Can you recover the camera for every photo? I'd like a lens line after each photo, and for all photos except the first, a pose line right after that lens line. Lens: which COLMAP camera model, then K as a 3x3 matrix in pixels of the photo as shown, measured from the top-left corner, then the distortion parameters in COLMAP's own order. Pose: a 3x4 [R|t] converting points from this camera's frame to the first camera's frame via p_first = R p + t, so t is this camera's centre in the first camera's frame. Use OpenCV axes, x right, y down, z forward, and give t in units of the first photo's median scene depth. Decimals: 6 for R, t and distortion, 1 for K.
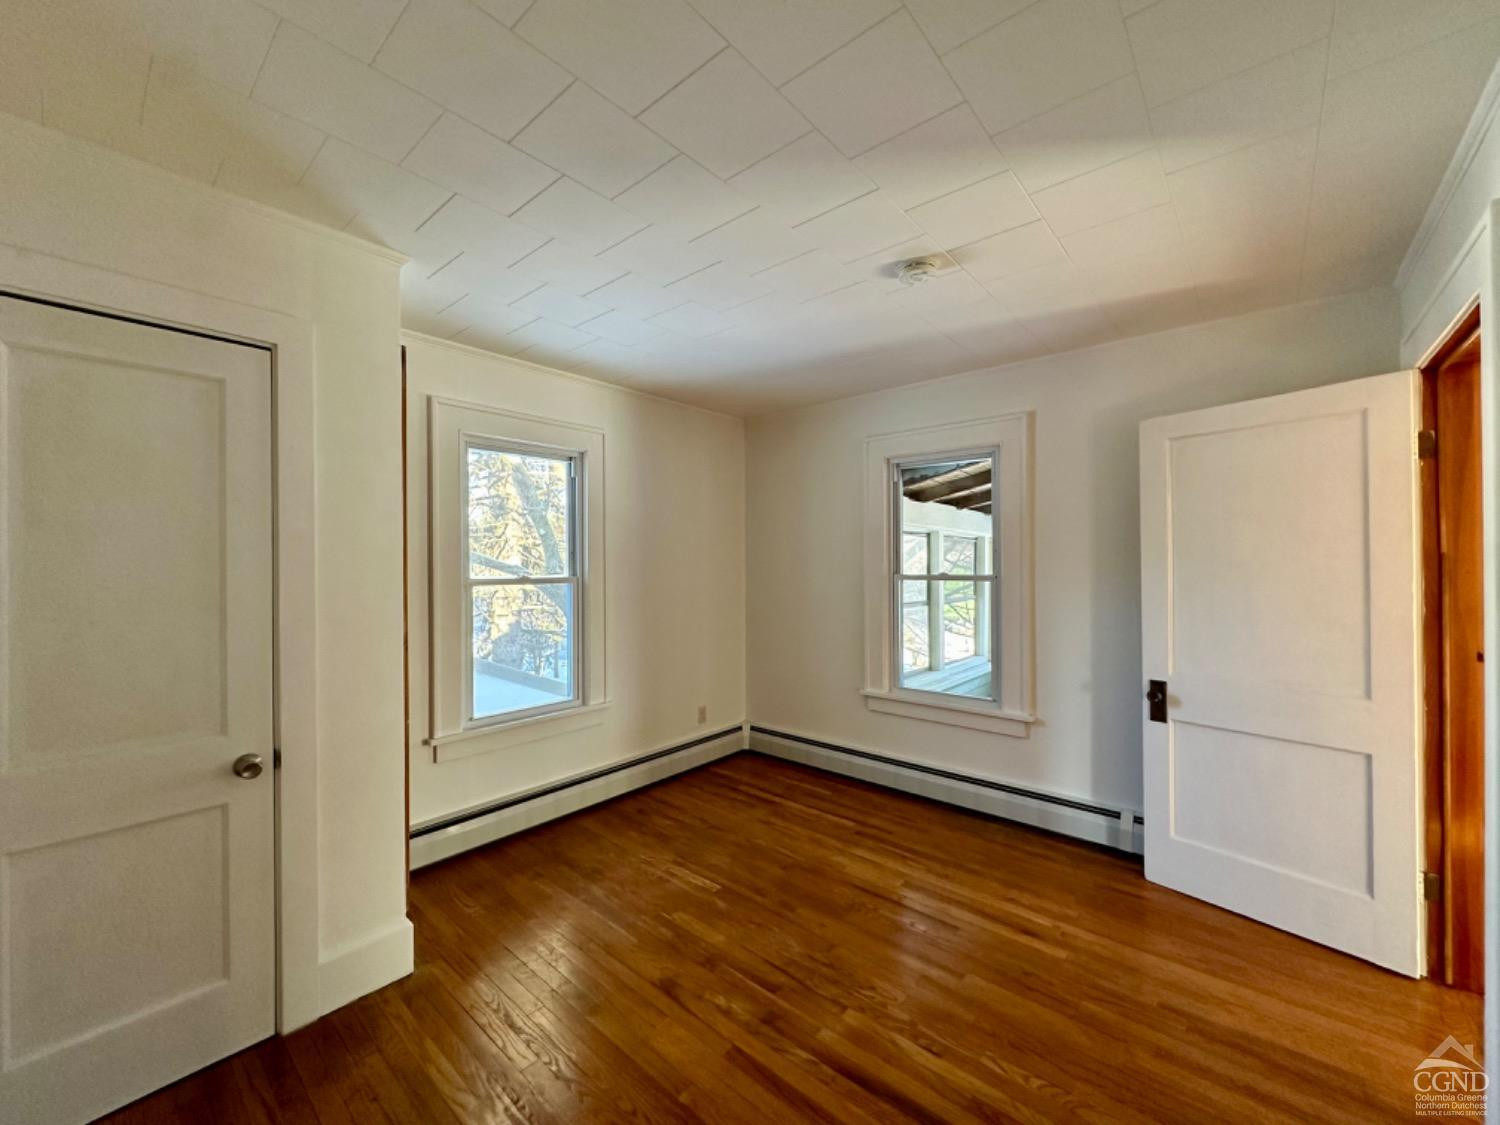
lens RADIAL K [[597.1, 0, 750.0], [0, 597.1, 562.5], [0, 0, 1]] dist [0.001637, 0.000044]
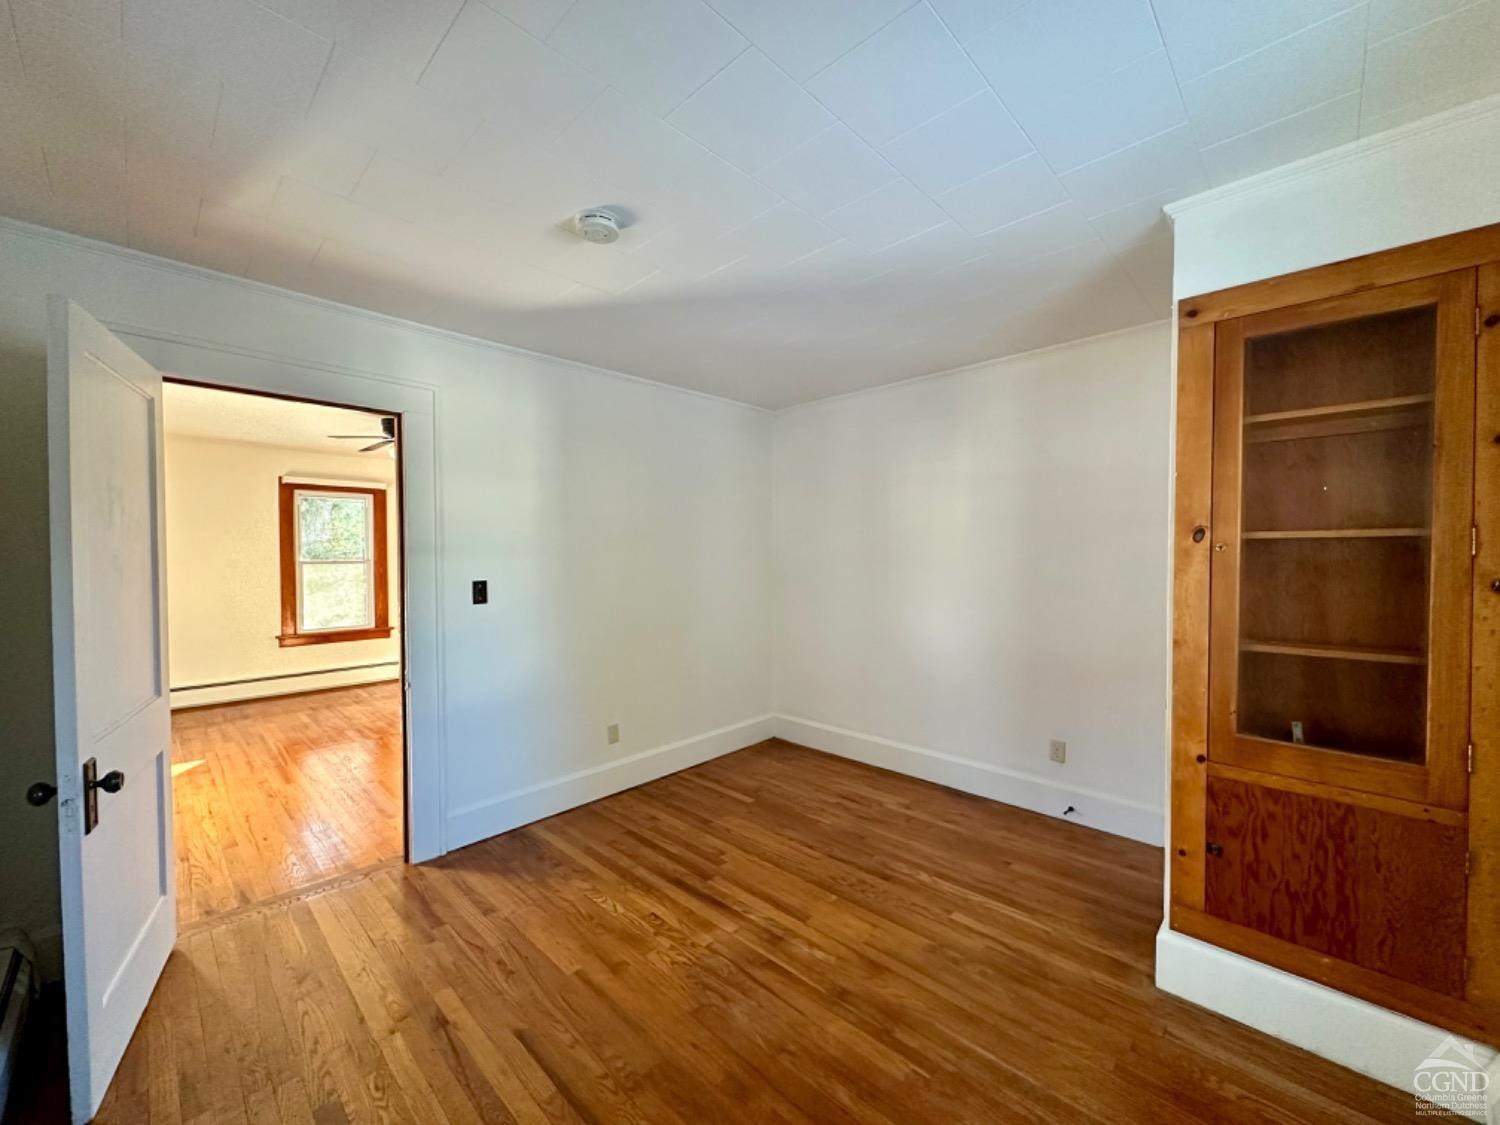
lens RADIAL K [[597.1, 0, 750.0], [0, 597.1, 562.5], [0, 0, 1]] dist [0.001637, 0.000044]
pose [[-0.998507, 0.010351, 0.053636, 0.010055], [0.011189, 0.999820, 0.015337, 0.004780], [-0.053468, 0.015915, -0.998443, 1.897857]]
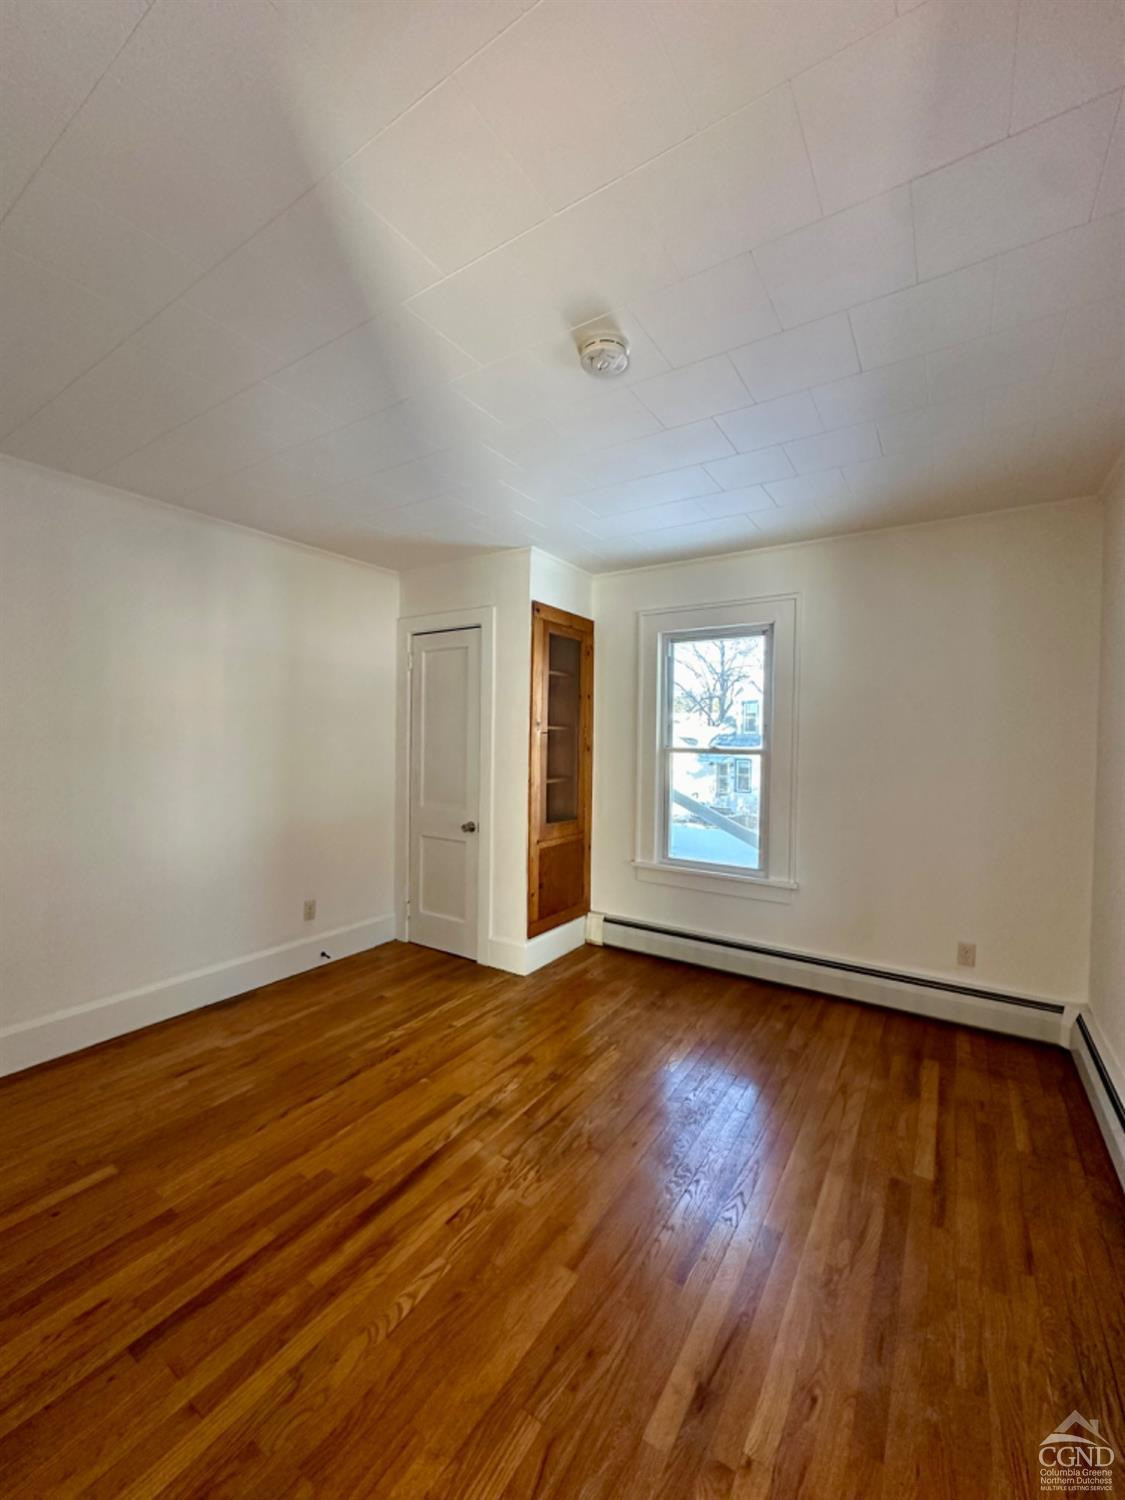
lens RADIAL K [[597.1, 0, 562.5], [0, 597.1, 750.0], [0, 0, 1]] dist [0.001637, 0.000044]
pose [[0.131886, 0.027430, -0.990885, 1.062646], [-0.012797, 0.999581, 0.025967, 0.007364], [0.991182, 0.009256, 0.132181, 0.853665]]
